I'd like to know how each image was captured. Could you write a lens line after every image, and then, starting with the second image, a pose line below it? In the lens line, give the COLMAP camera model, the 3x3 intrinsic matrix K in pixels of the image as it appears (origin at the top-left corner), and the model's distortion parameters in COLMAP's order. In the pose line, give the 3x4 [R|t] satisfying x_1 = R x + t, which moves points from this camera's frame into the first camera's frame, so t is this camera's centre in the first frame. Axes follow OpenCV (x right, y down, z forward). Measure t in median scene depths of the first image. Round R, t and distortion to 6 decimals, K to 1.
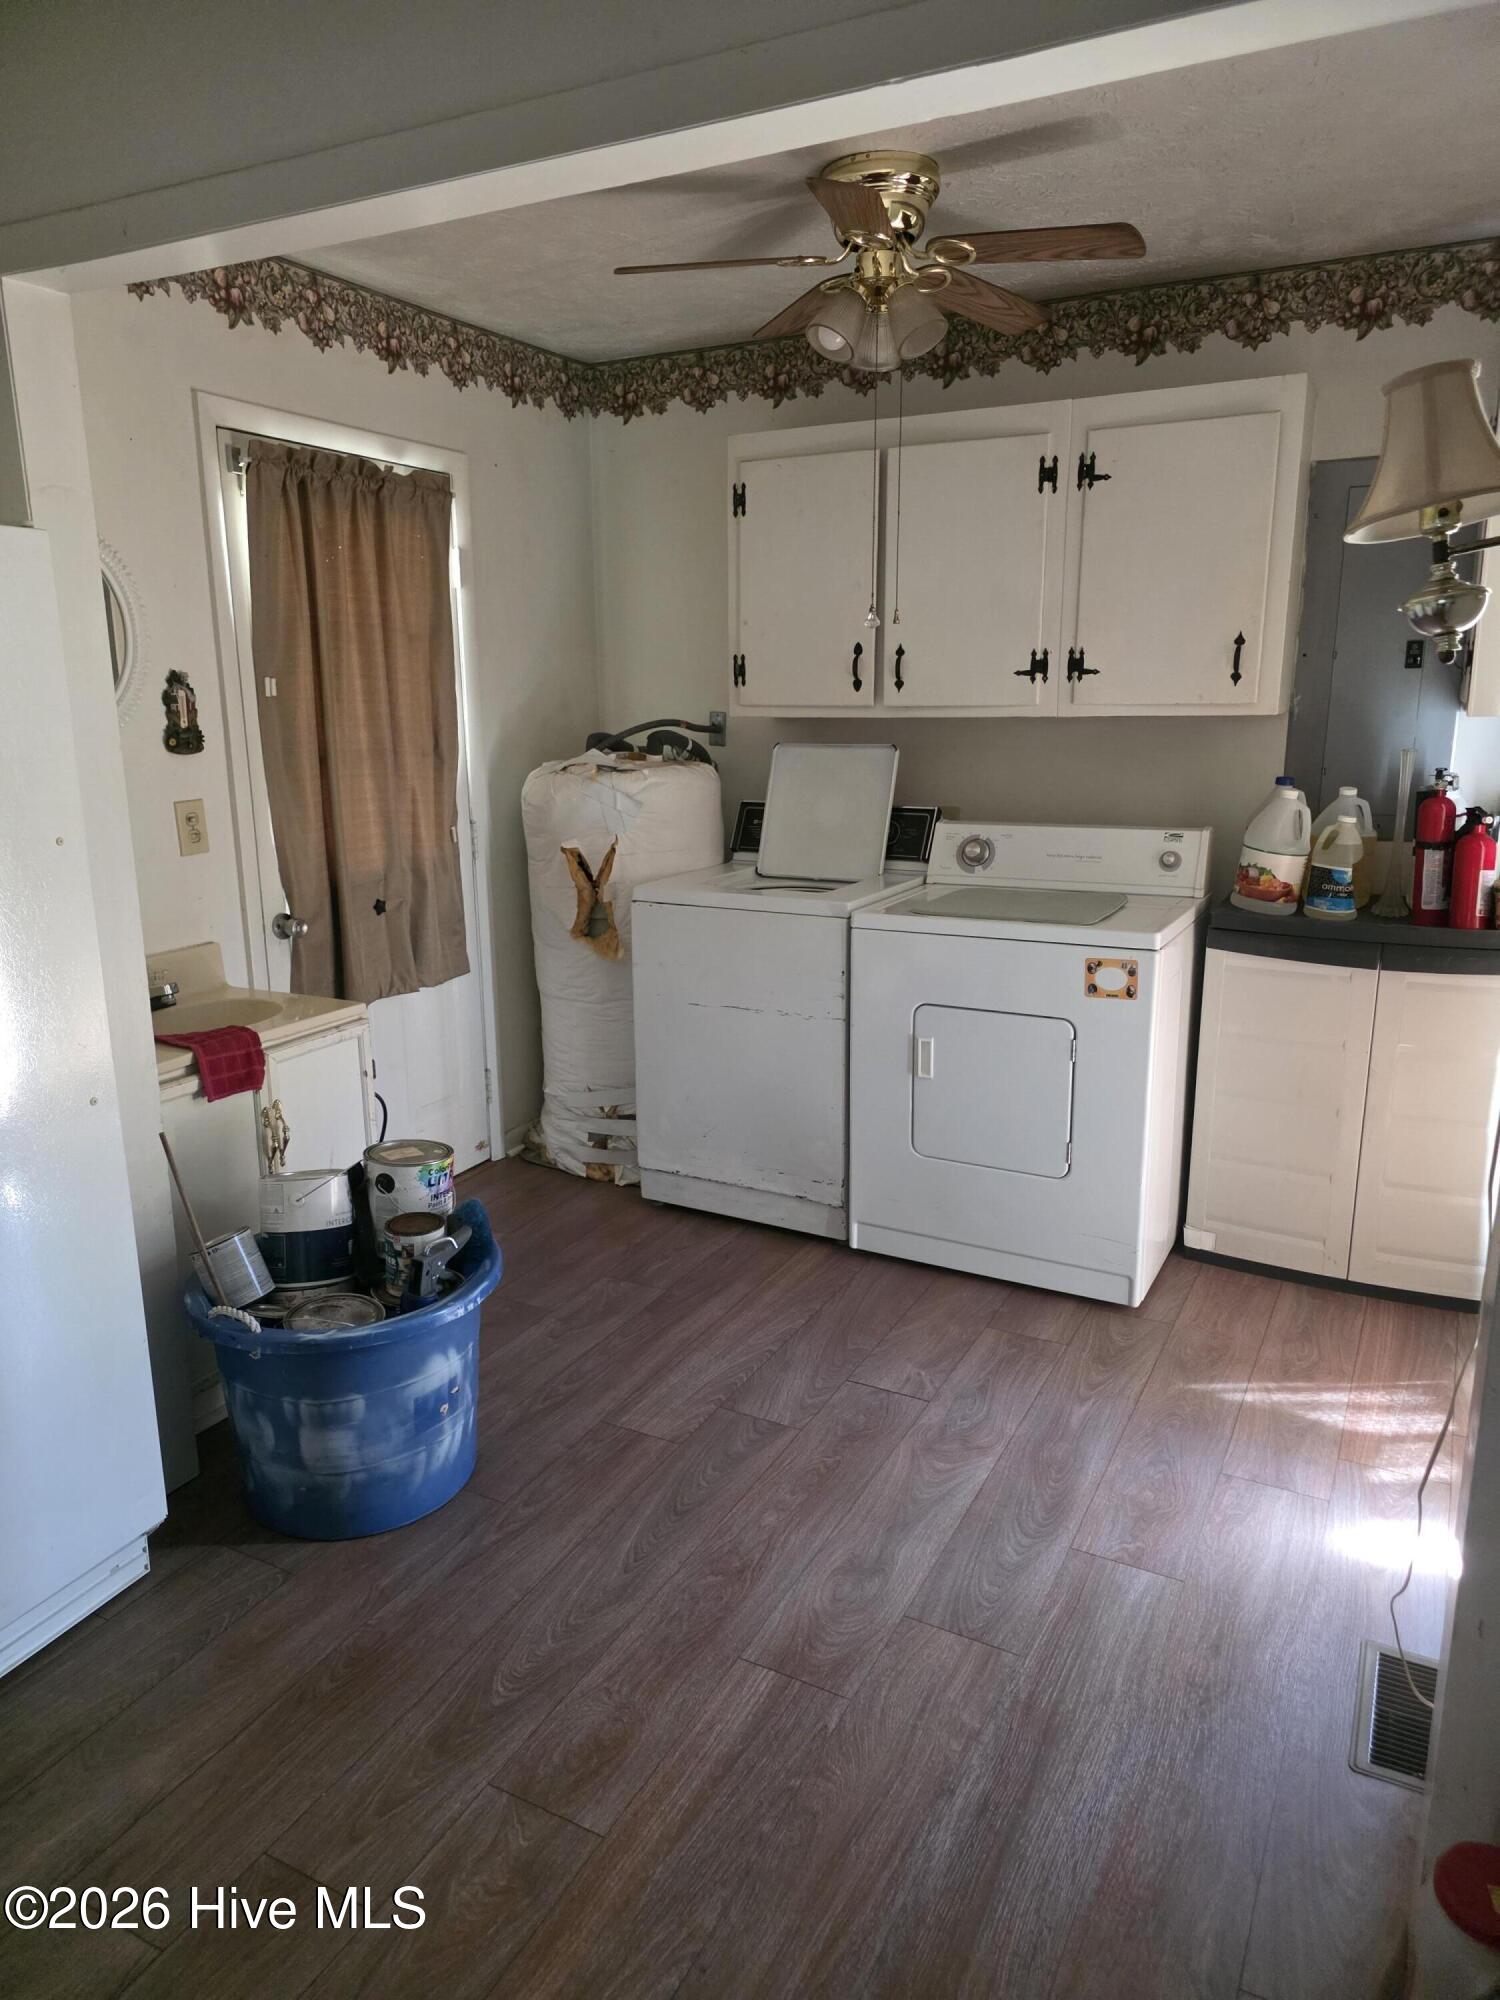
lens RADIAL K [[1327.0, 0, 758.6], [0, 1327.0, 1000.0], [0, 0, 1]] dist [0.018338, -0.000939]
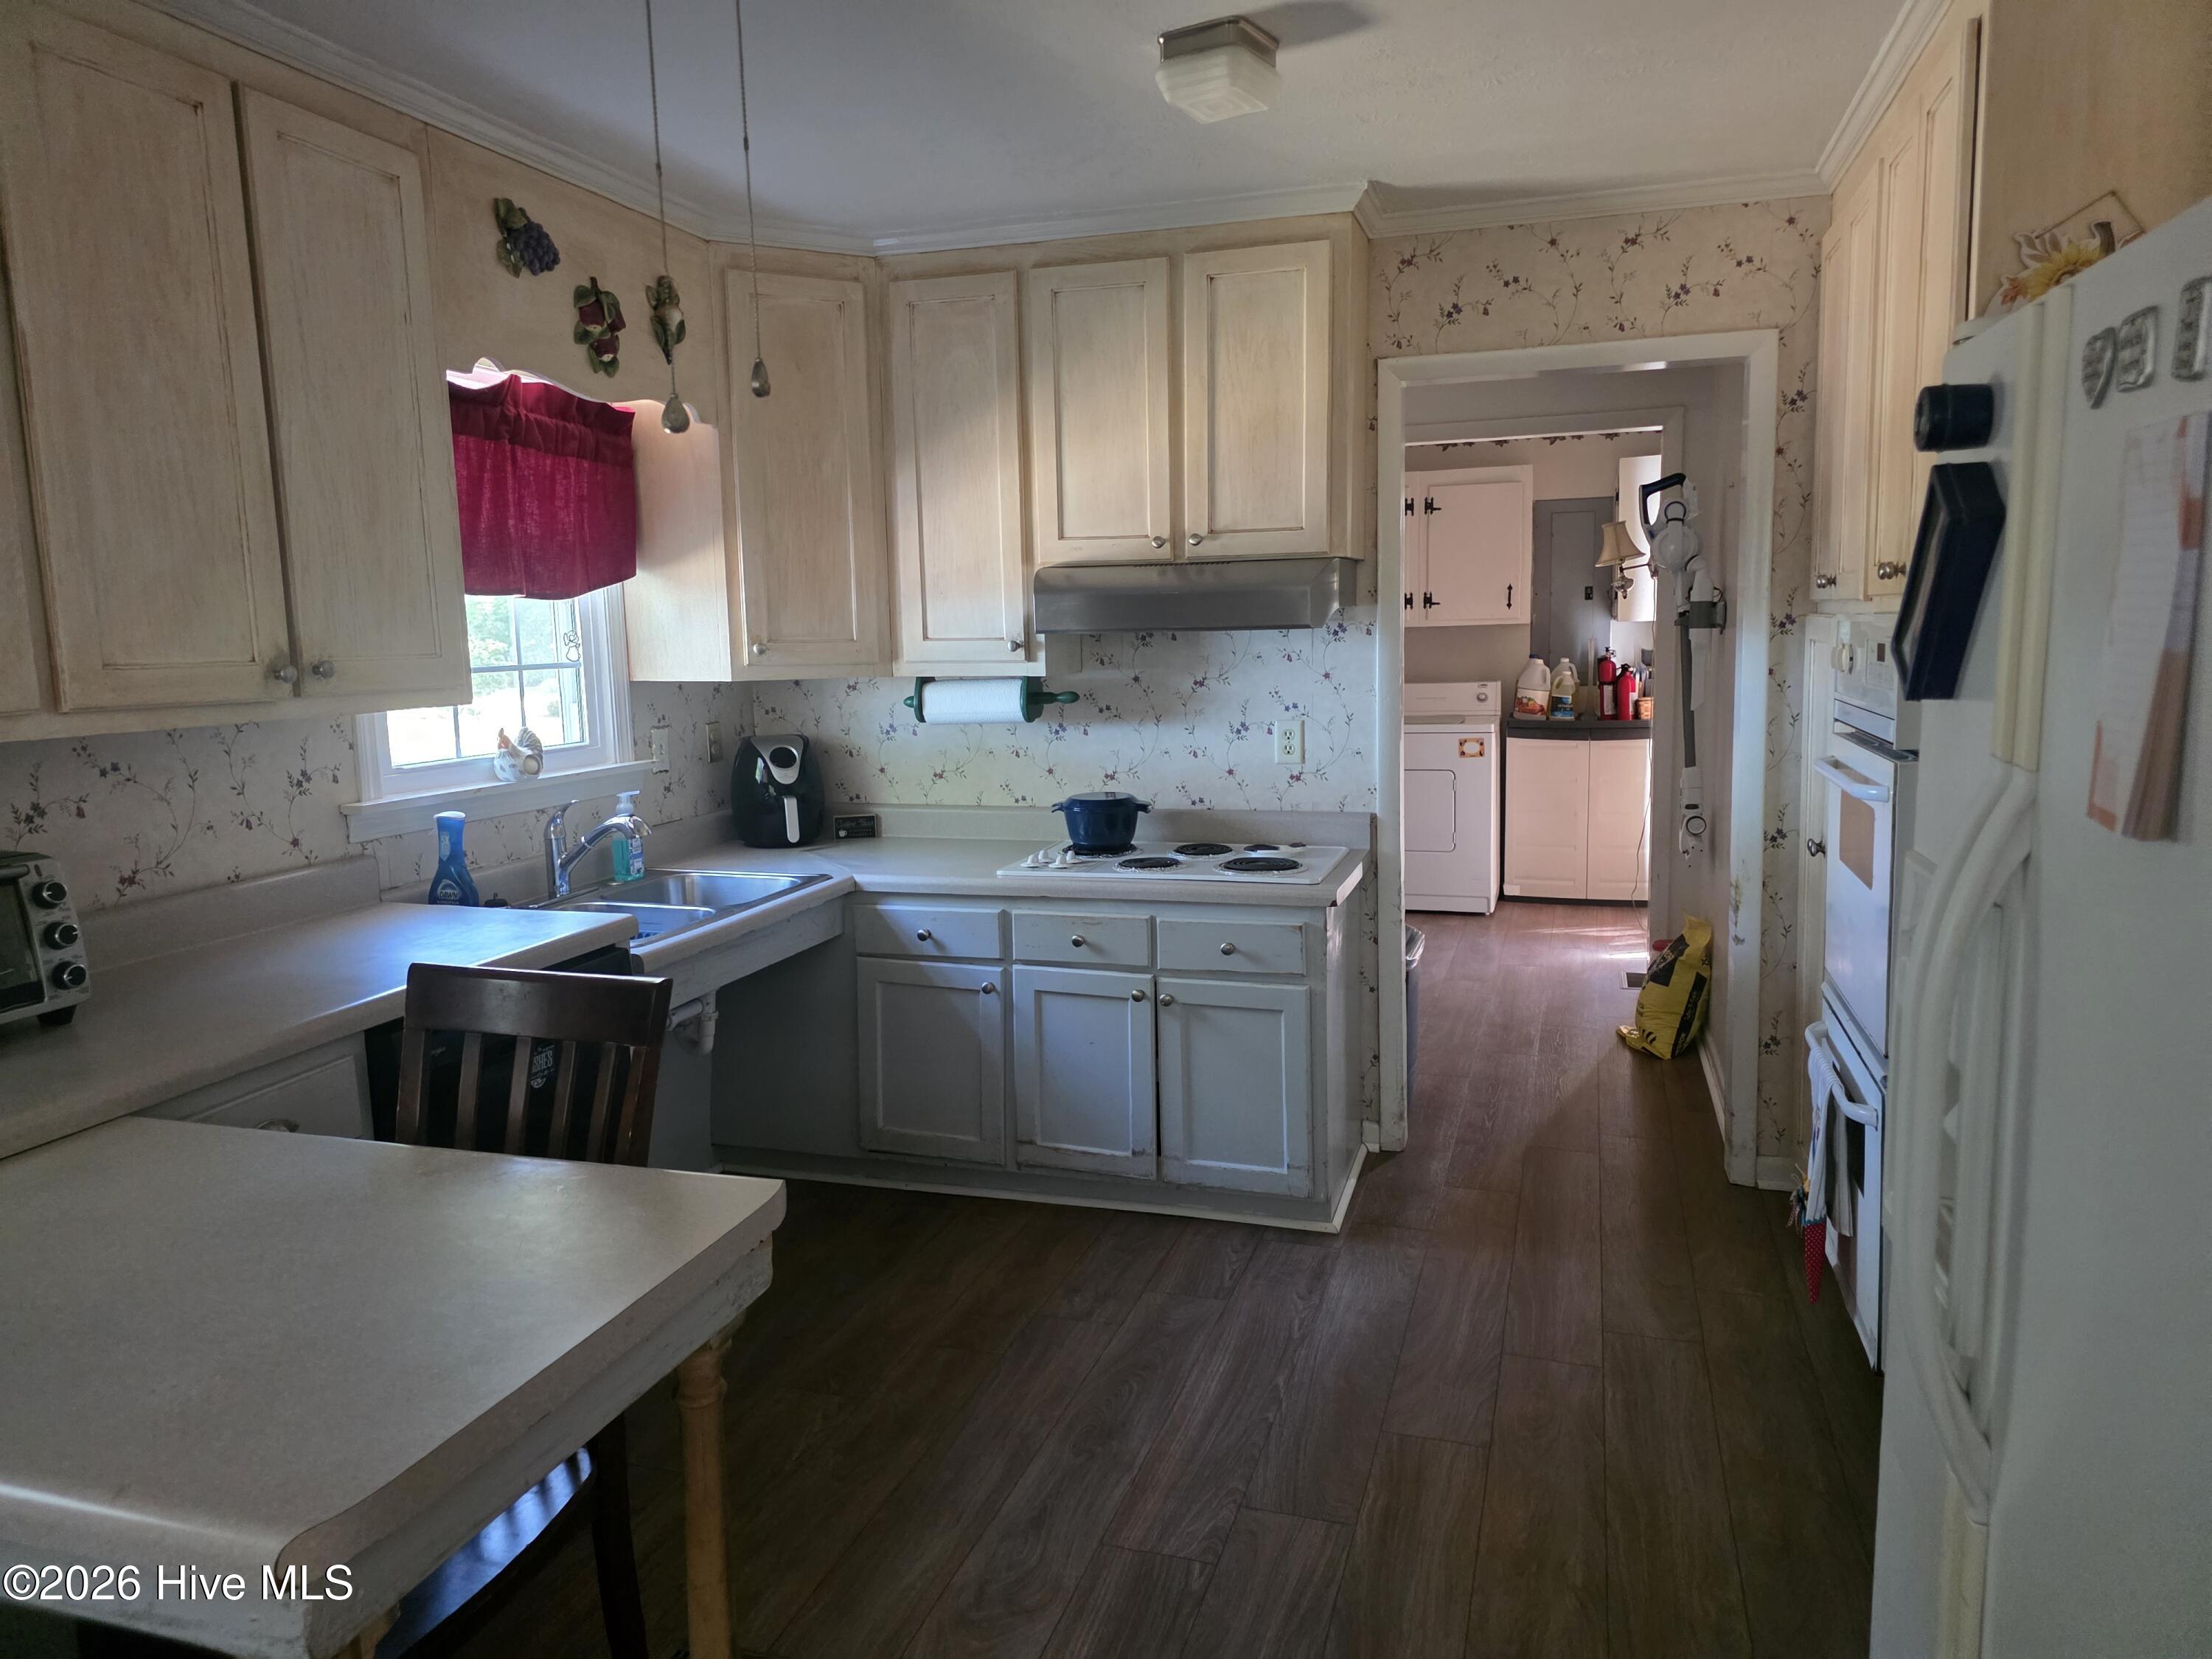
lens RADIAL K [[1467.6, 0, 1098.0], [0, 1467.6, 824.9], [0, 0, 1]] dist [0.018338, -0.000939]
pose [[0.985548, -0.042180, 0.164063, -0.636332], [0.057706, 0.994173, -0.091046, 0.256366], [-0.159267, 0.099198, 0.982239, -1.060230]]
